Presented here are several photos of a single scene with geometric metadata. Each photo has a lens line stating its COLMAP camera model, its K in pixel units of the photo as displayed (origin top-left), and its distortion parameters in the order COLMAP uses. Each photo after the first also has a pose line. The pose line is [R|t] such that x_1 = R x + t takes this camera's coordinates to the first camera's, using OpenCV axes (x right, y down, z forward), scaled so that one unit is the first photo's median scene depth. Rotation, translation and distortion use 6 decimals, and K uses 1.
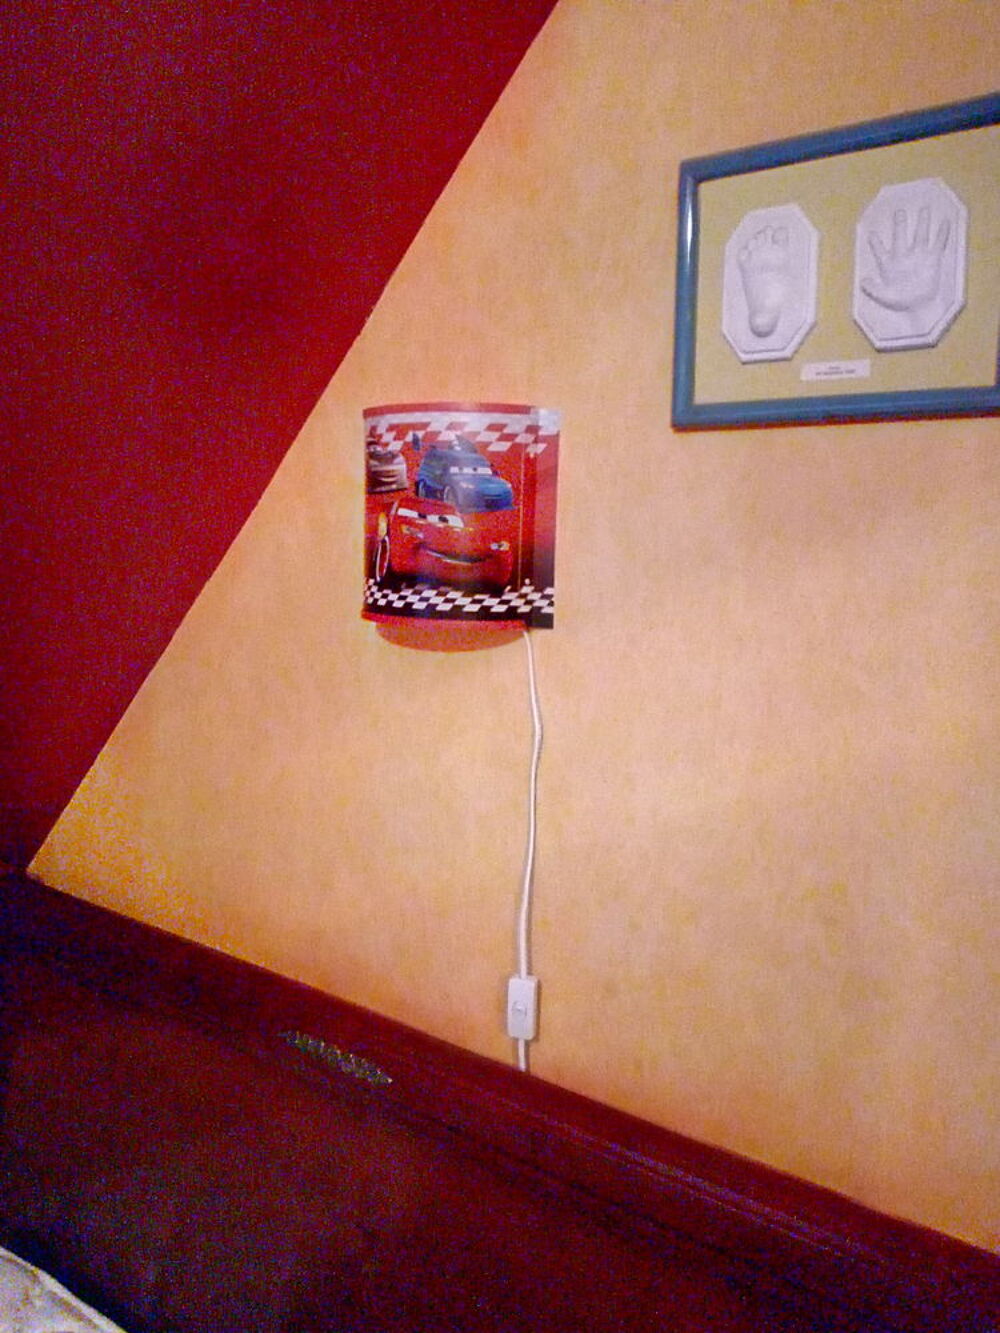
lens RADIAL K [[1188.5, 0, 501.3], [0, 1188.5, 660.8], [0, 0, 1]] dist [-0.009496, -0.003529]
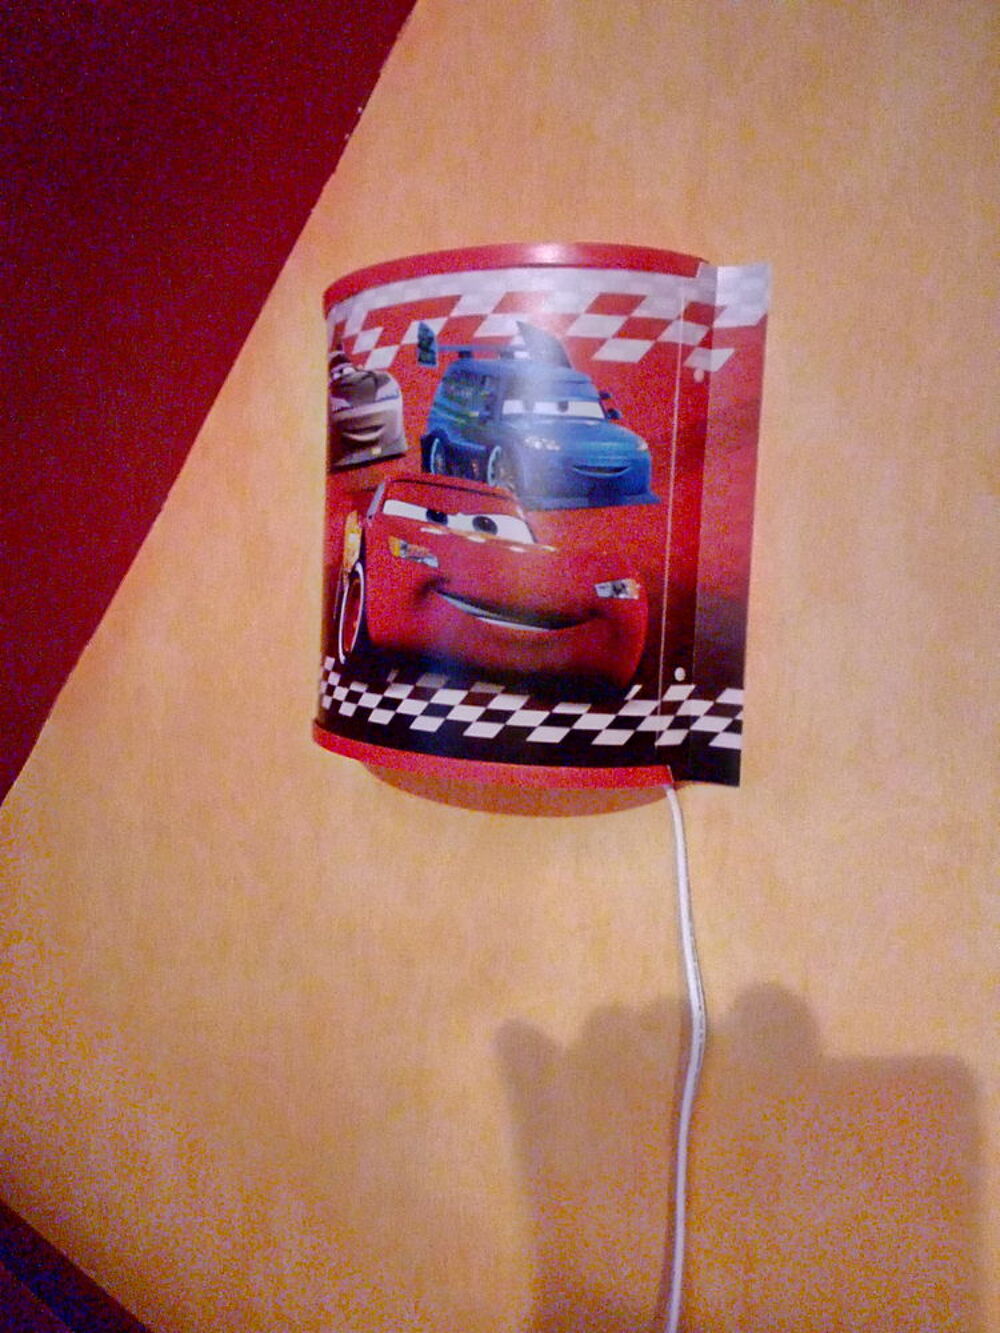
lens RADIAL K [[1188.5, 0, 501.5], [0, 1188.5, 669.7], [0, 0, 1]] dist [-0.009496, -0.003529]
pose [[0.998069, 0.020392, -0.058676, -0.016855], [-0.022344, 0.999212, -0.032809, -0.053138], [0.057960, 0.034057, 0.997738, 0.576132]]
